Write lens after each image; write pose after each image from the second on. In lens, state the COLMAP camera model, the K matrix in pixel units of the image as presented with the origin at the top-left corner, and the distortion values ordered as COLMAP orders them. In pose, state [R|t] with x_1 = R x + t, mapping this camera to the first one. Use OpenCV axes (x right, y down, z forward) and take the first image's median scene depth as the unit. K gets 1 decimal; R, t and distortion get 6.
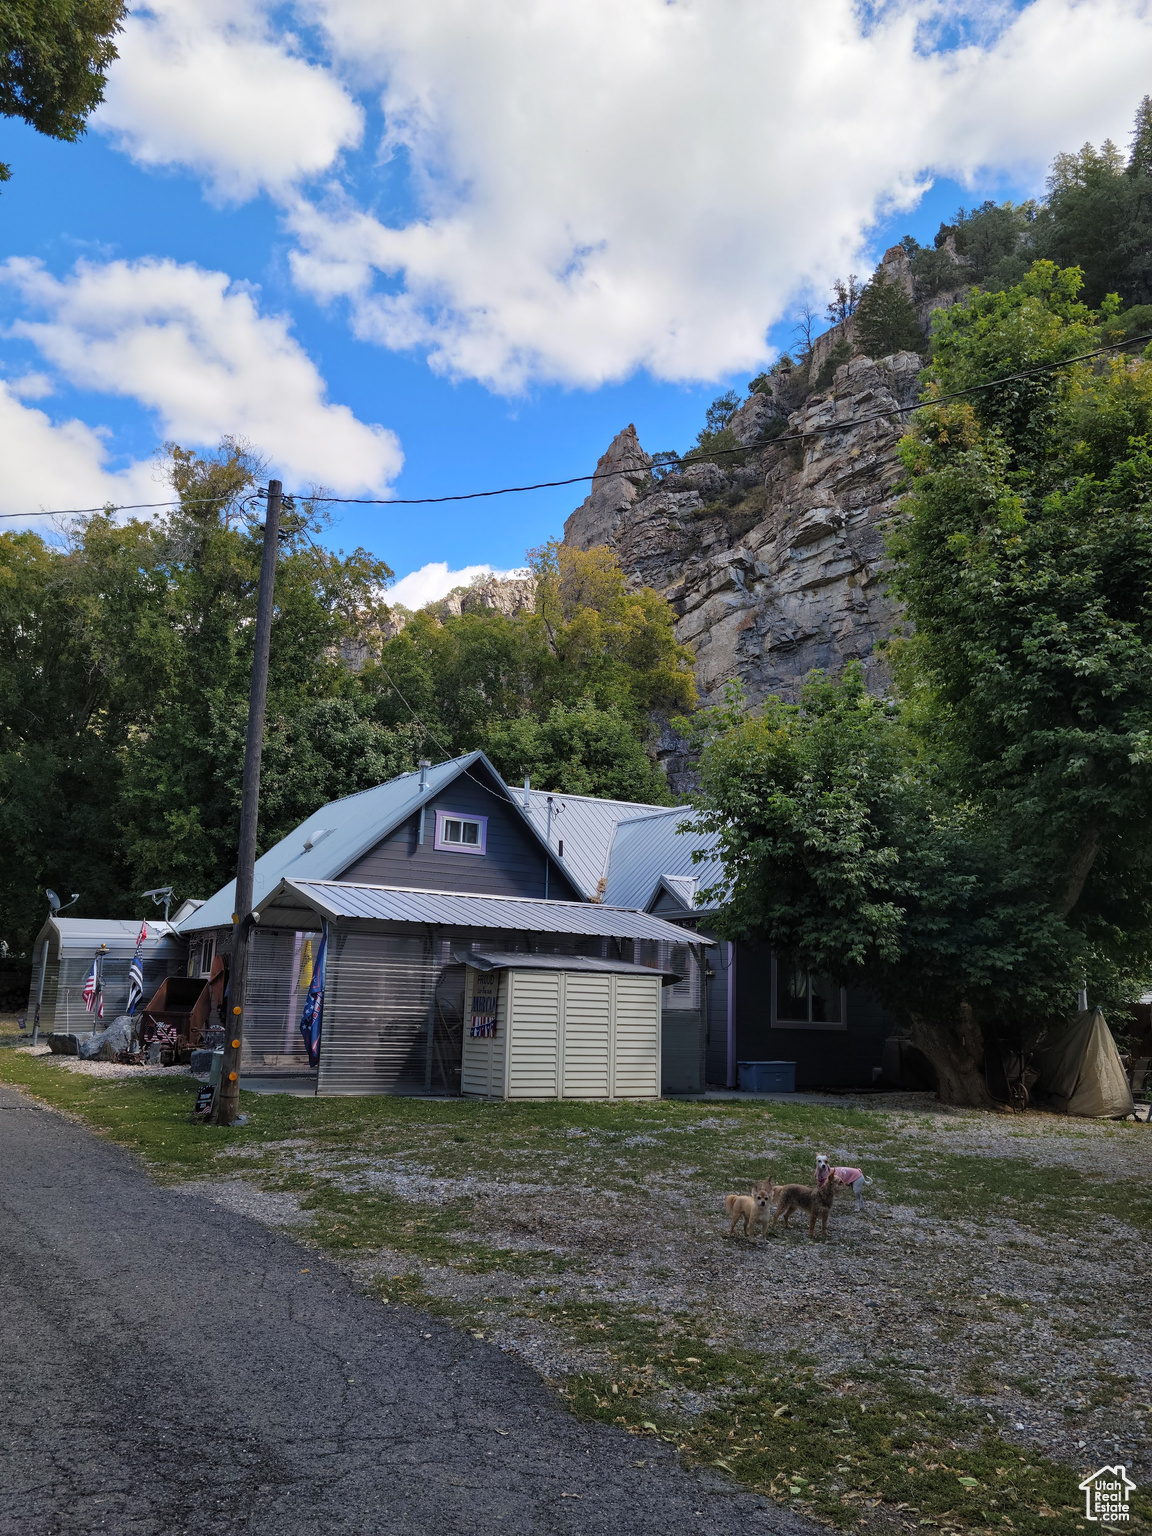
lens RADIAL K [[1227.9, 0, 570.6], [0, 1227.9, 765.5], [0, 0, 1]] dist [0.101107, -0.013647]
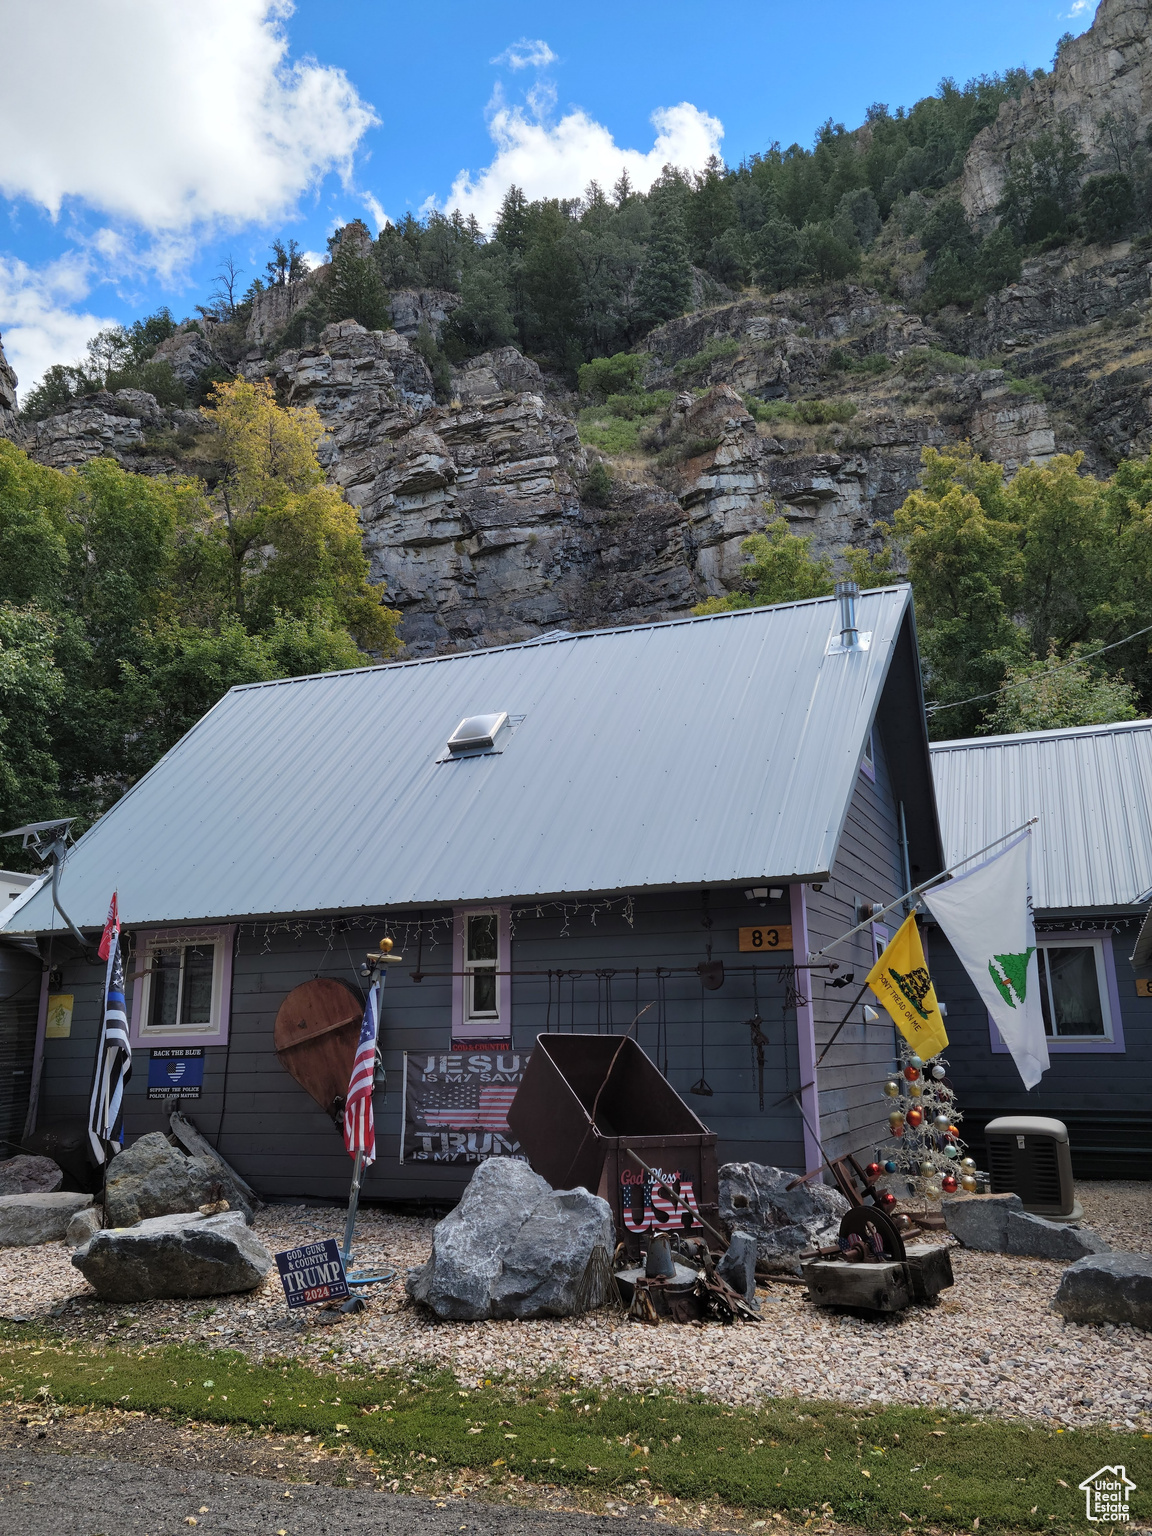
lens RADIAL K [[1227.9, 0, 570.6], [0, 1227.9, 765.5], [0, 0, 1]] dist [0.101107, -0.013647]
pose [[0.821178, 0.093719, 0.562924, -0.179311], [-0.081909, 0.995566, -0.046262, 0.036734], [-0.564763, -0.008120, 0.825213, 0.238361]]
